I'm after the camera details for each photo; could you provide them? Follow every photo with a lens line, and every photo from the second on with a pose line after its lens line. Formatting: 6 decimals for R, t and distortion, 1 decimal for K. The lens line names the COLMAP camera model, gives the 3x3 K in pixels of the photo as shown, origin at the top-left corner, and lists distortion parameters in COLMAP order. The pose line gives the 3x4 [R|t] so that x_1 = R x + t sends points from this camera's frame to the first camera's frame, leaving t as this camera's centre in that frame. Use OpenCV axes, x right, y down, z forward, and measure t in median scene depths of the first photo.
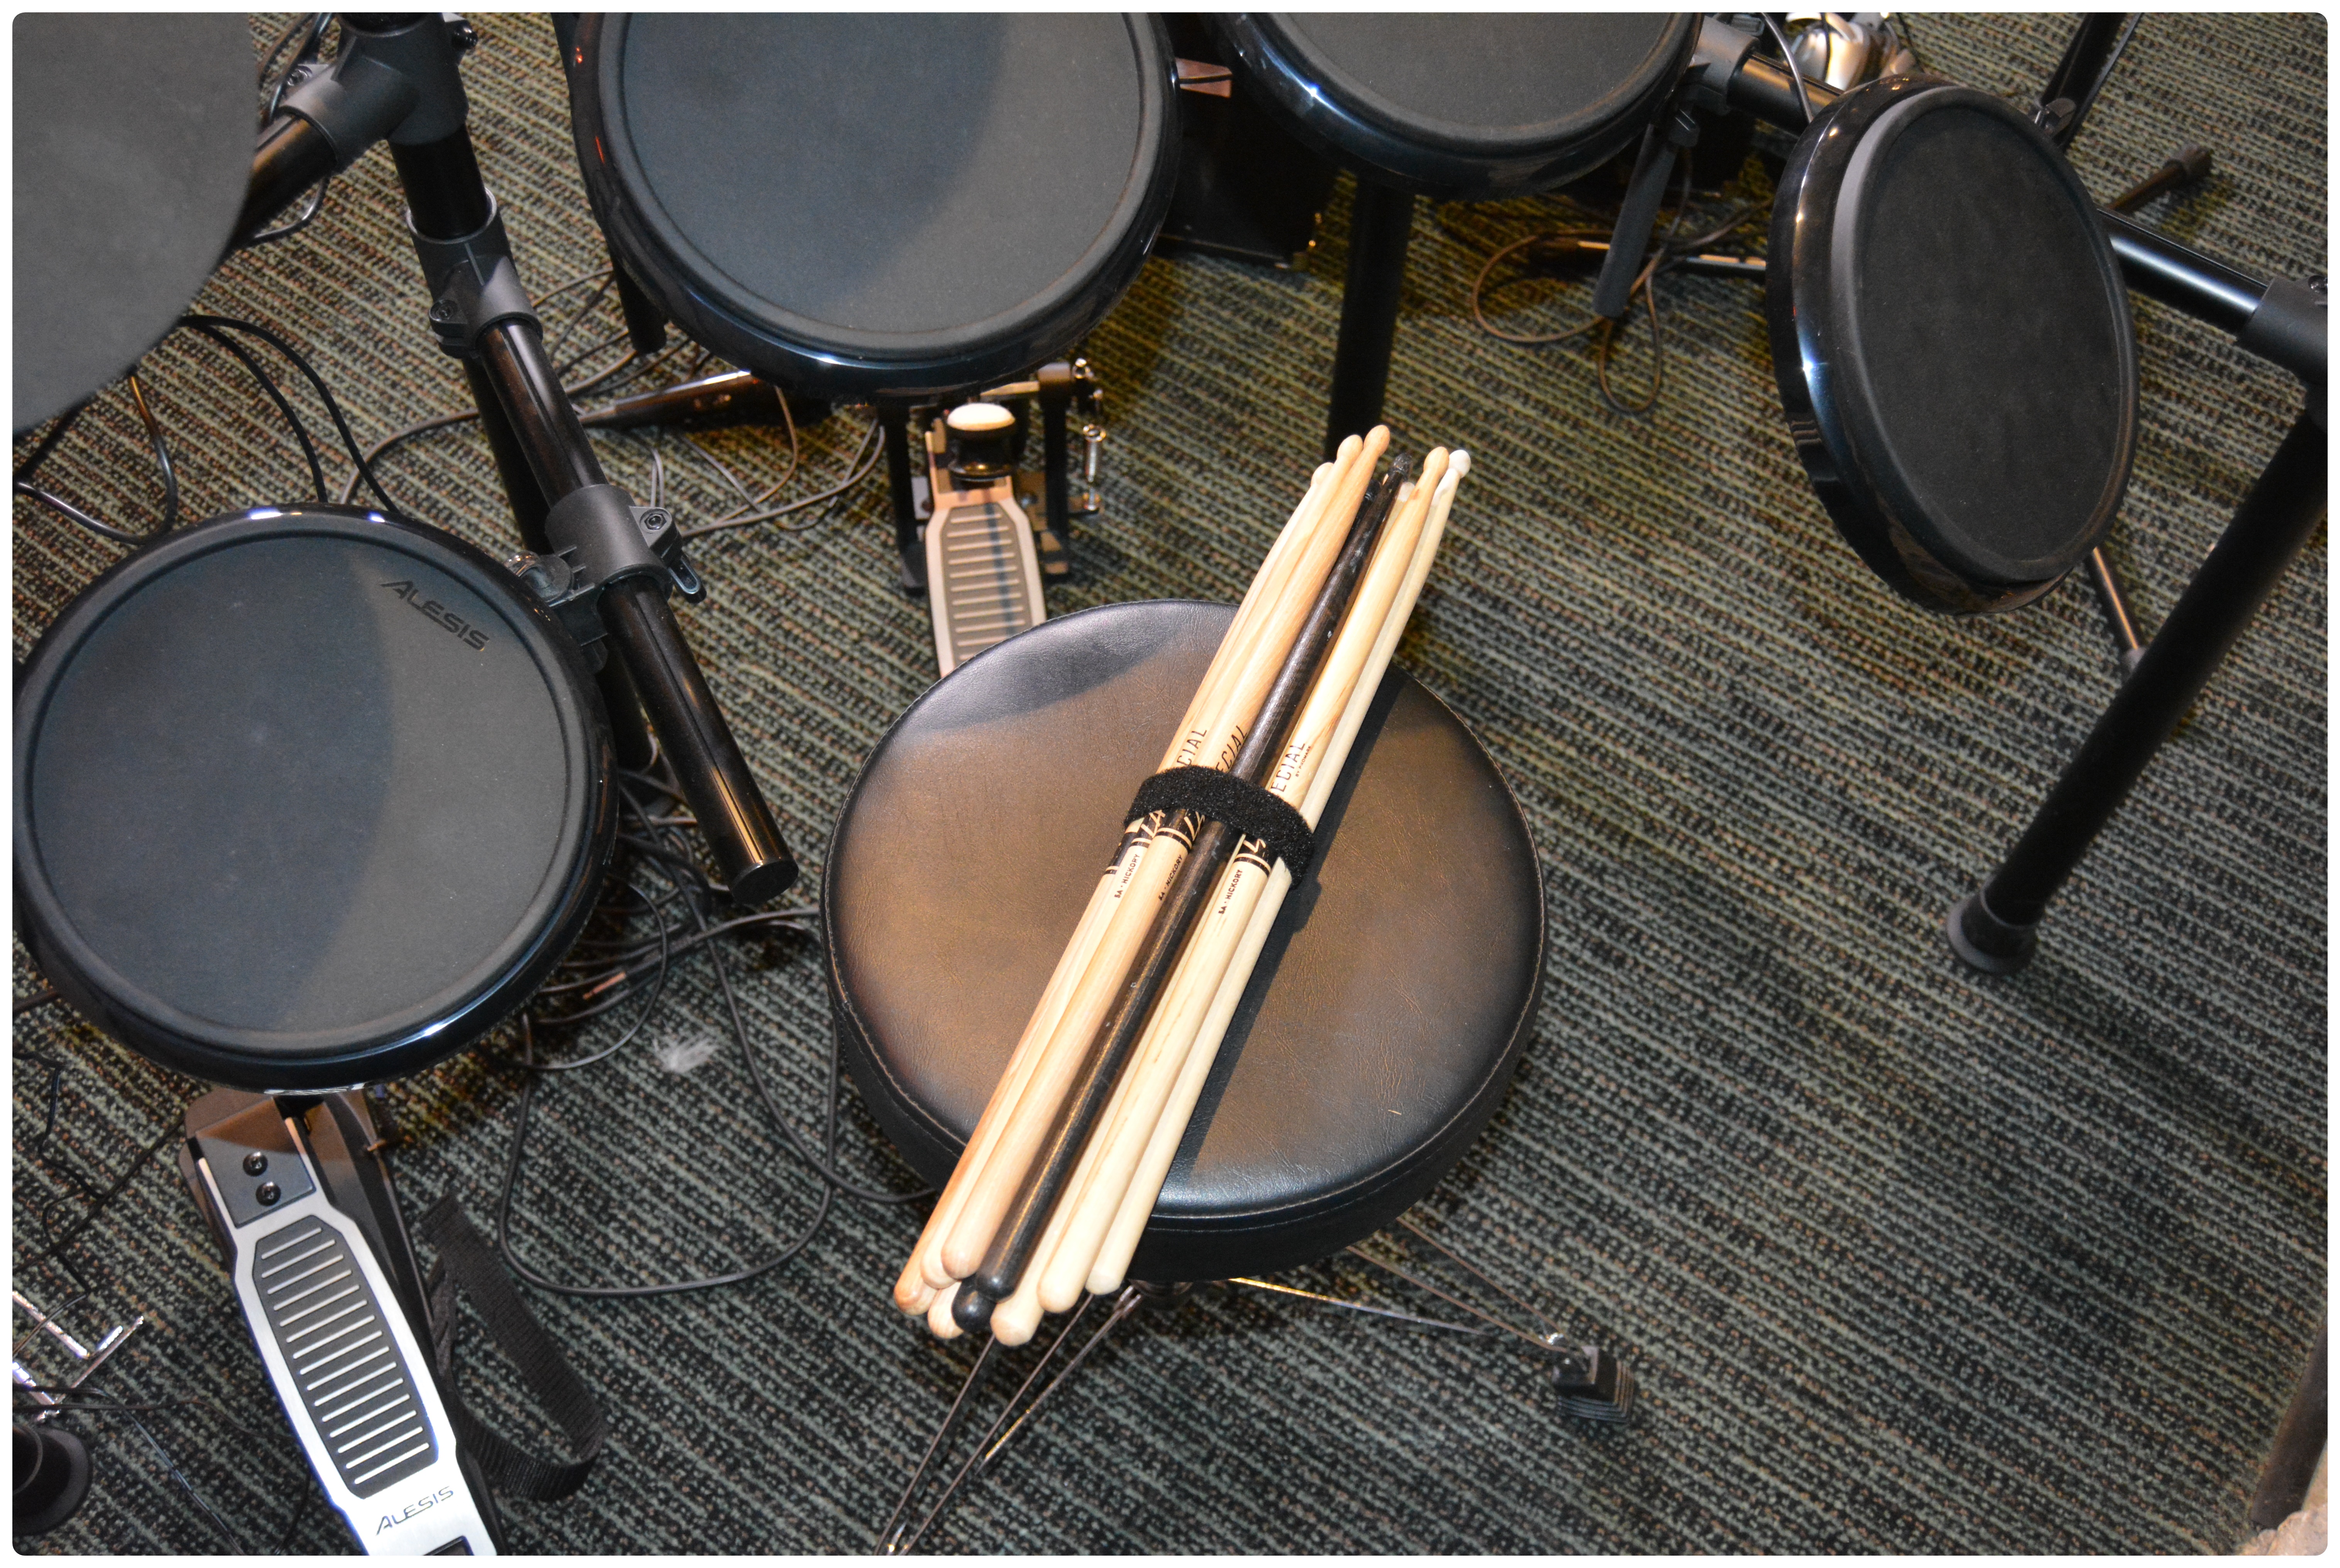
lens RADIAL K [[2168.0, 0, 1163.0], [0, 2168.0, 793.3], [0, 0, 1]] dist [-0.073522, 0.000000]
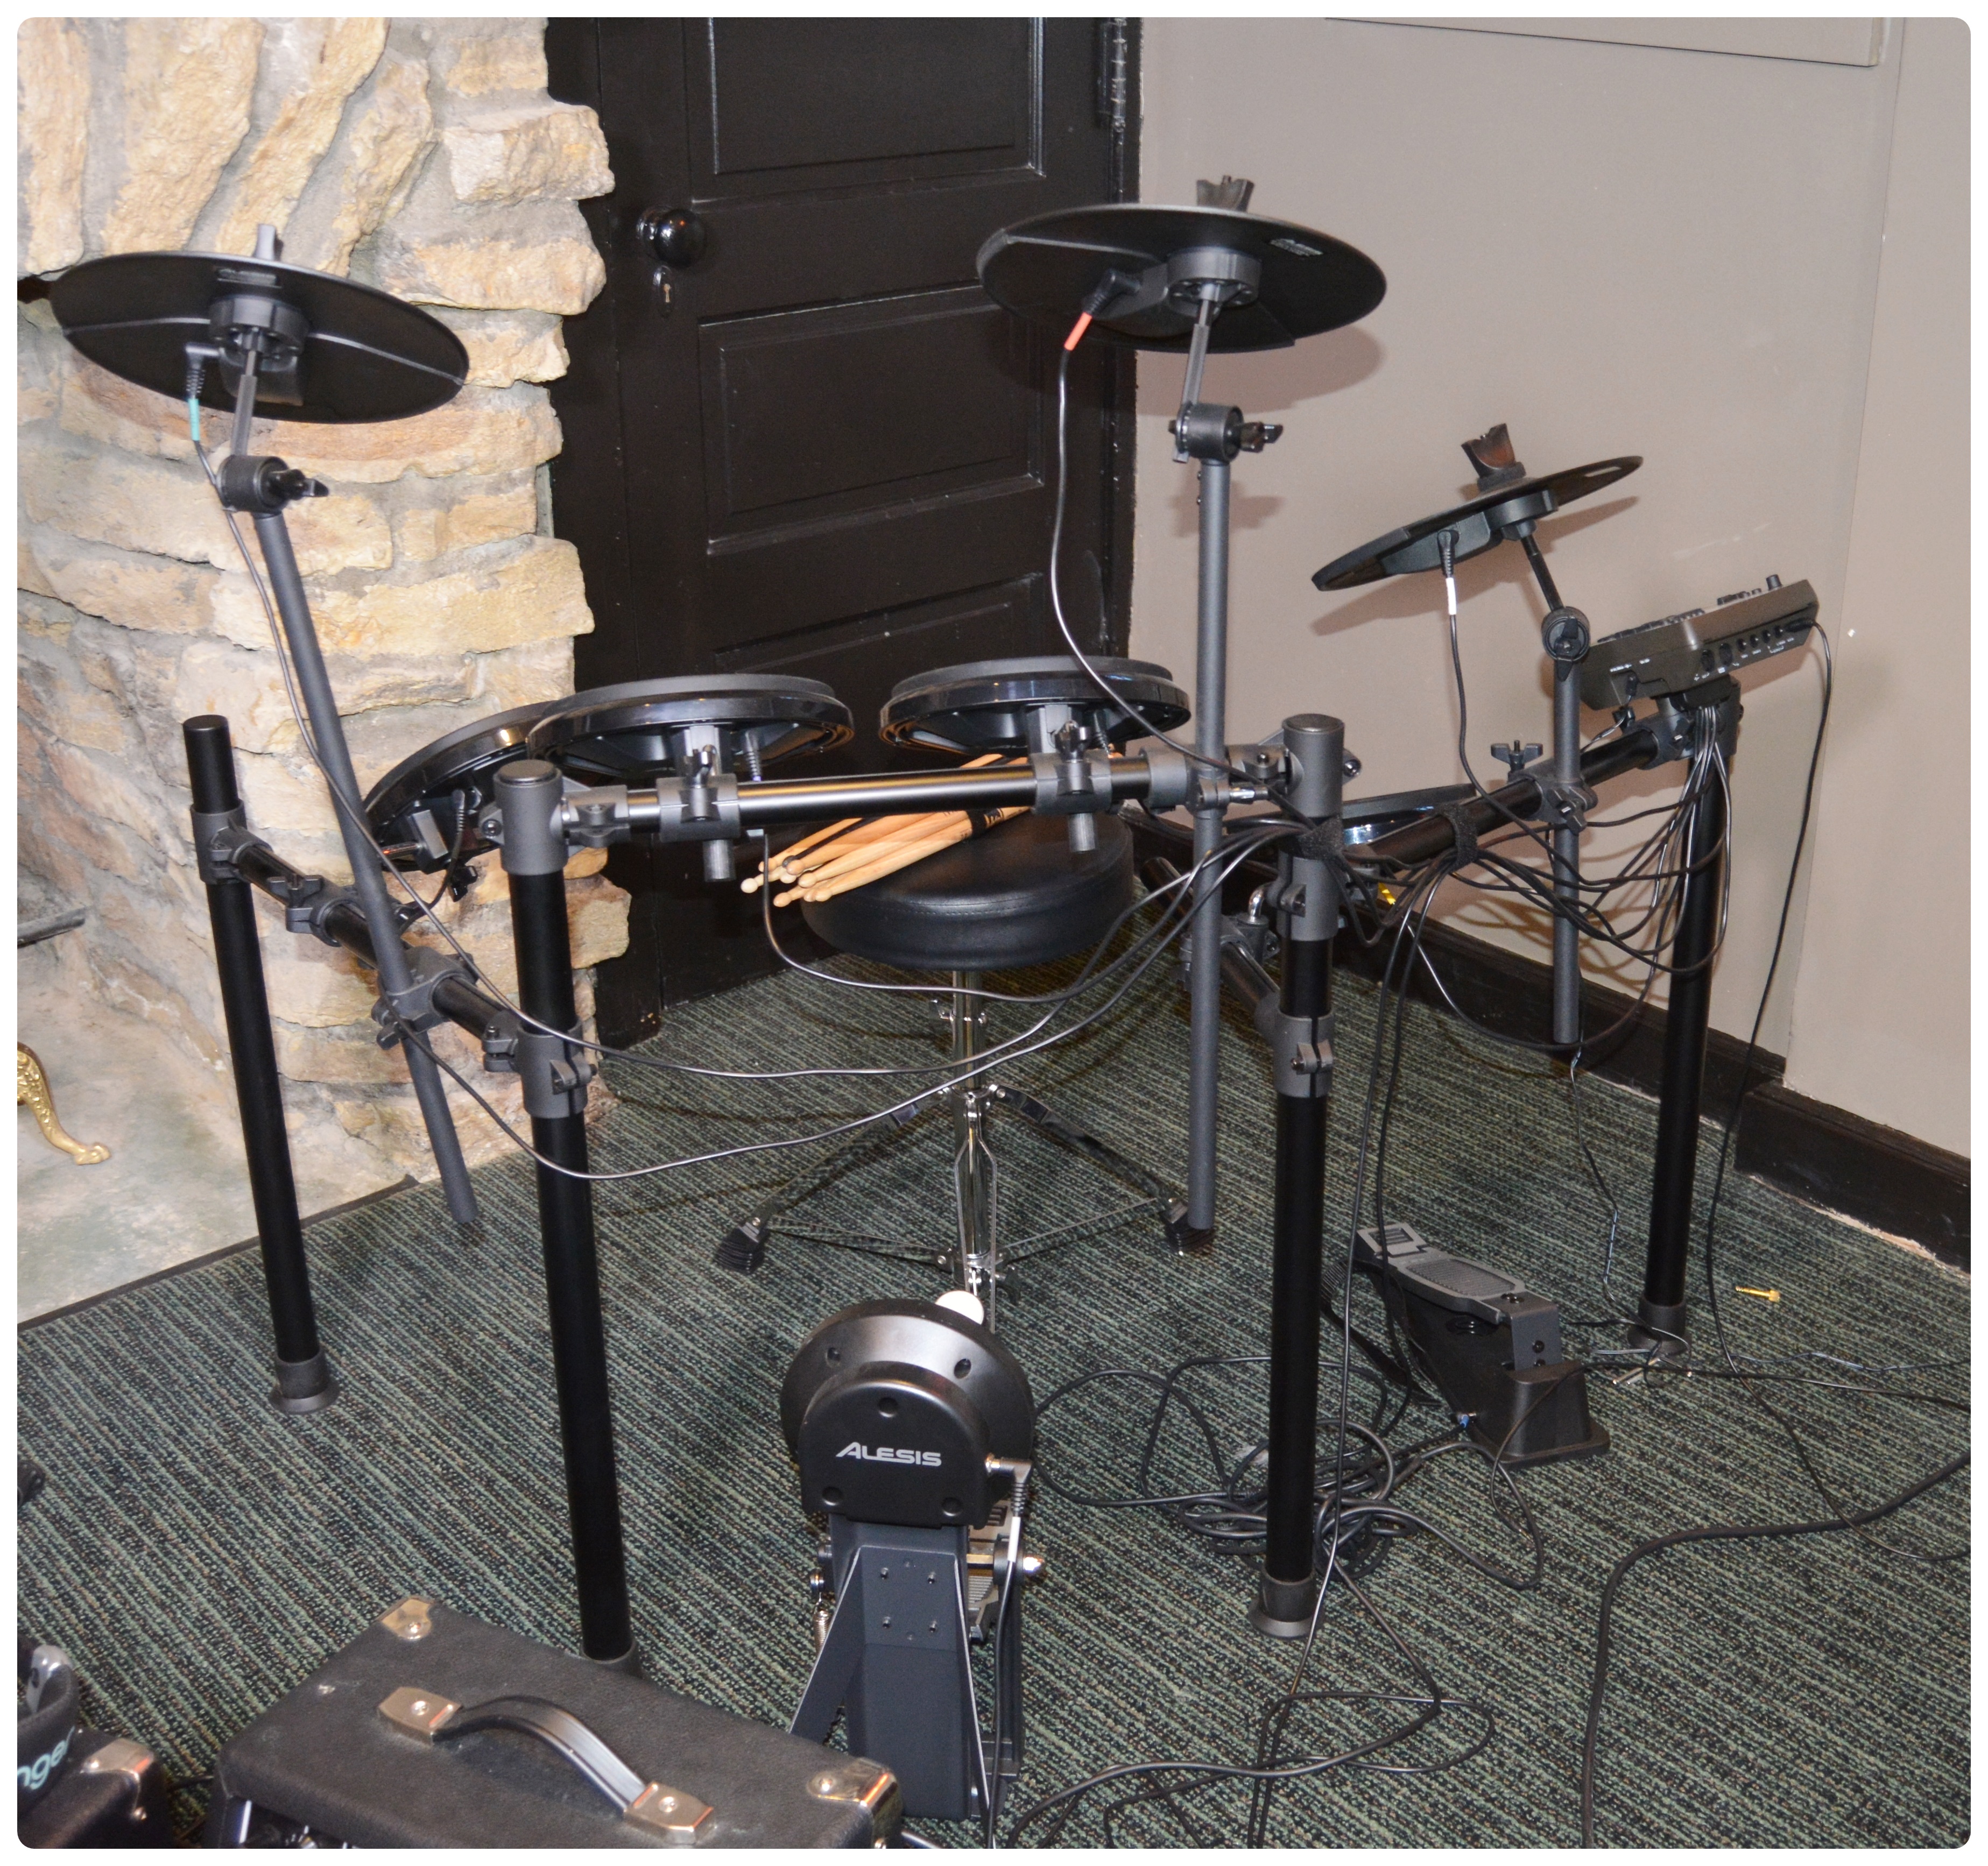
lens RADIAL K [[2541.6, 0, 1194.4], [0, 2541.6, 924.4], [0, 0, 1]] dist [-0.086965, 0.000000]
pose [[-0.981889, -0.107201, 0.156209, -0.355127], [0.135105, 0.181811, 0.974008, -1.357375], [-0.132815, 0.977473, -0.164035, 0.836787]]
